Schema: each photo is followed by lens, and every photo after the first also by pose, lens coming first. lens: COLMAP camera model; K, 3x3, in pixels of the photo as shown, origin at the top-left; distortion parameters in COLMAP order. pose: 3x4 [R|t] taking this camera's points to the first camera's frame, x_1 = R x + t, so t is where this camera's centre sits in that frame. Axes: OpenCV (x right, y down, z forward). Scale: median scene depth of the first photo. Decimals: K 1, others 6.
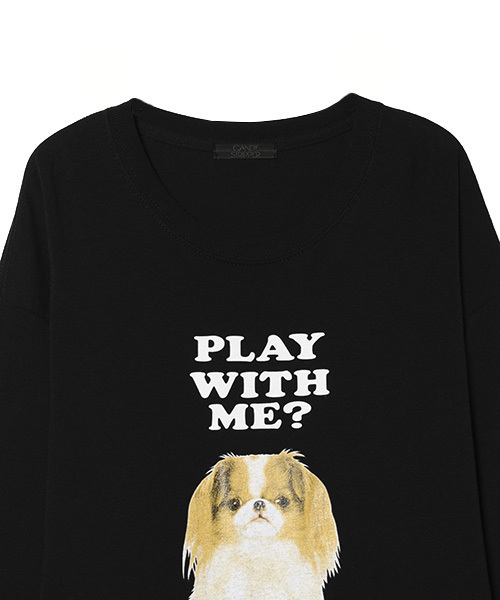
lens RADIAL K [[1401.6, 0, 251.5], [0, 1401.6, 300.5], [0, 0, 1]] dist [-0.092407, 0.000000]
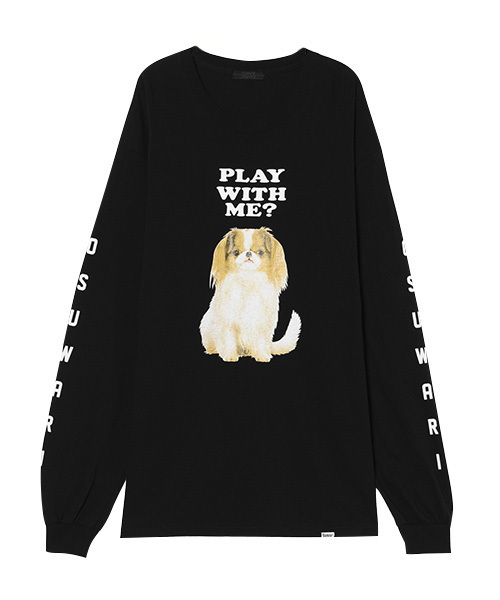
lens RADIAL K [[1401.6, 0, 249.0], [0, 1401.6, 298.5], [0, 0, 1]] dist [-0.092407, 0.000000]
pose [[0.998524, 0.036154, 0.040541, -0.073061], [-0.040814, 0.991849, 0.120707, -0.033304], [-0.035847, -0.122183, 0.991860, -1.001661]]
